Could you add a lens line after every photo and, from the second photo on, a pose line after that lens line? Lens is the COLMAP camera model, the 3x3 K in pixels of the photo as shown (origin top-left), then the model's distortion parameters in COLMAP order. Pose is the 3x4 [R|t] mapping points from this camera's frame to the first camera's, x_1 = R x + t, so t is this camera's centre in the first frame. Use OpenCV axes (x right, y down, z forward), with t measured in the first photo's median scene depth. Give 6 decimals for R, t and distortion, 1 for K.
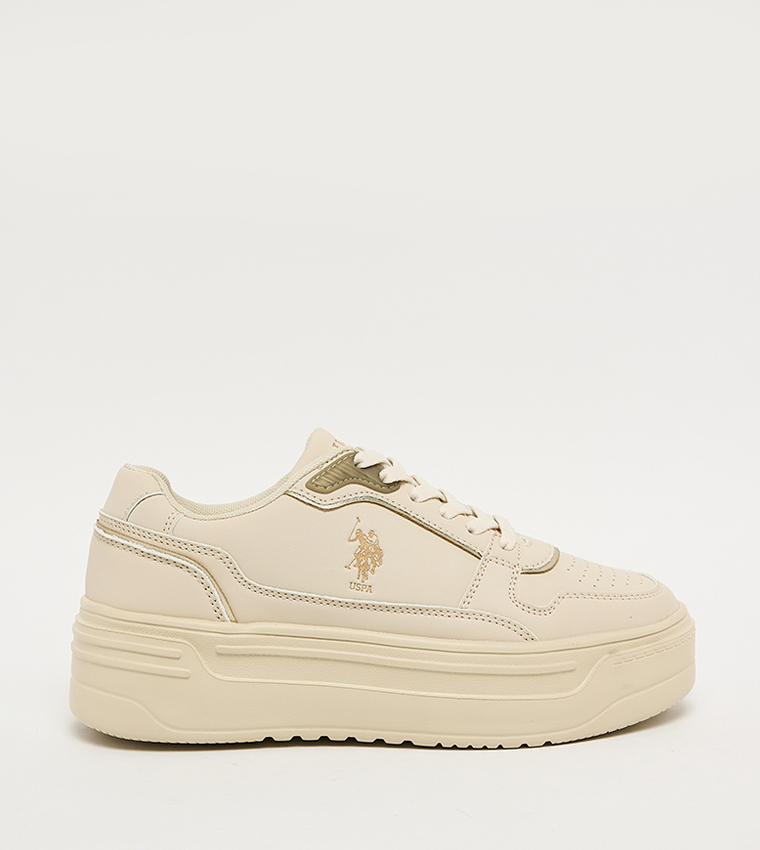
lens RADIAL K [[1869.2, 0, 380.0], [0, 1869.2, 425.0], [0, 0, 1]] dist [0.027706, 0.082878]
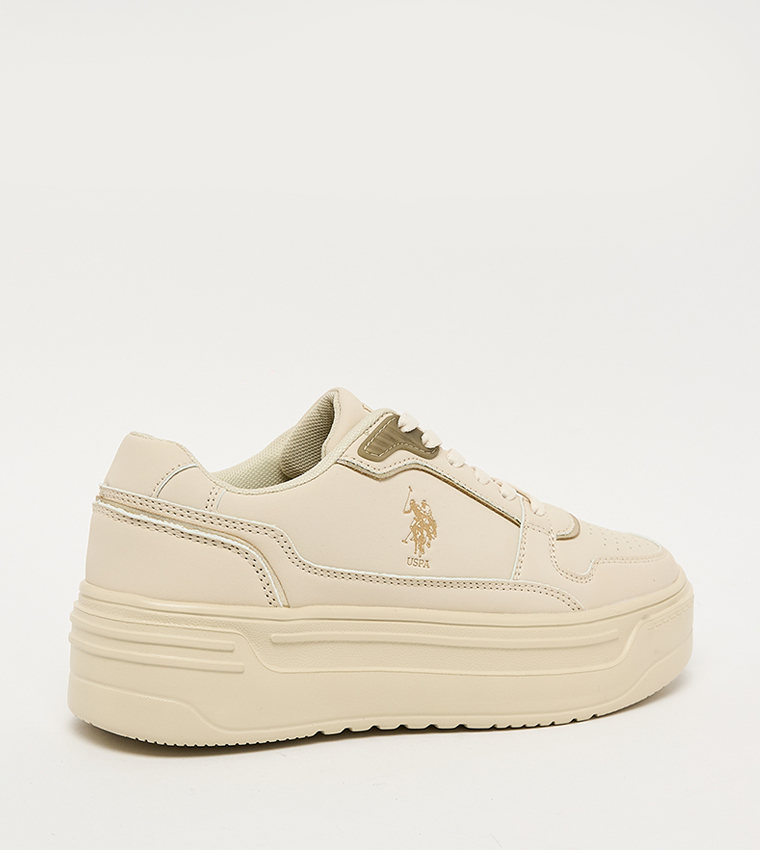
lens RADIAL K [[1869.2, 0, 380.0], [0, 1869.2, 425.0], [0, 0, 1]] dist [0.027706, 0.082878]
pose [[0.940937, -0.017583, 0.338126, -0.336412], [0.004925, 0.999256, 0.038255, -0.015990], [-0.338547, -0.034331, 0.940323, 0.142937]]
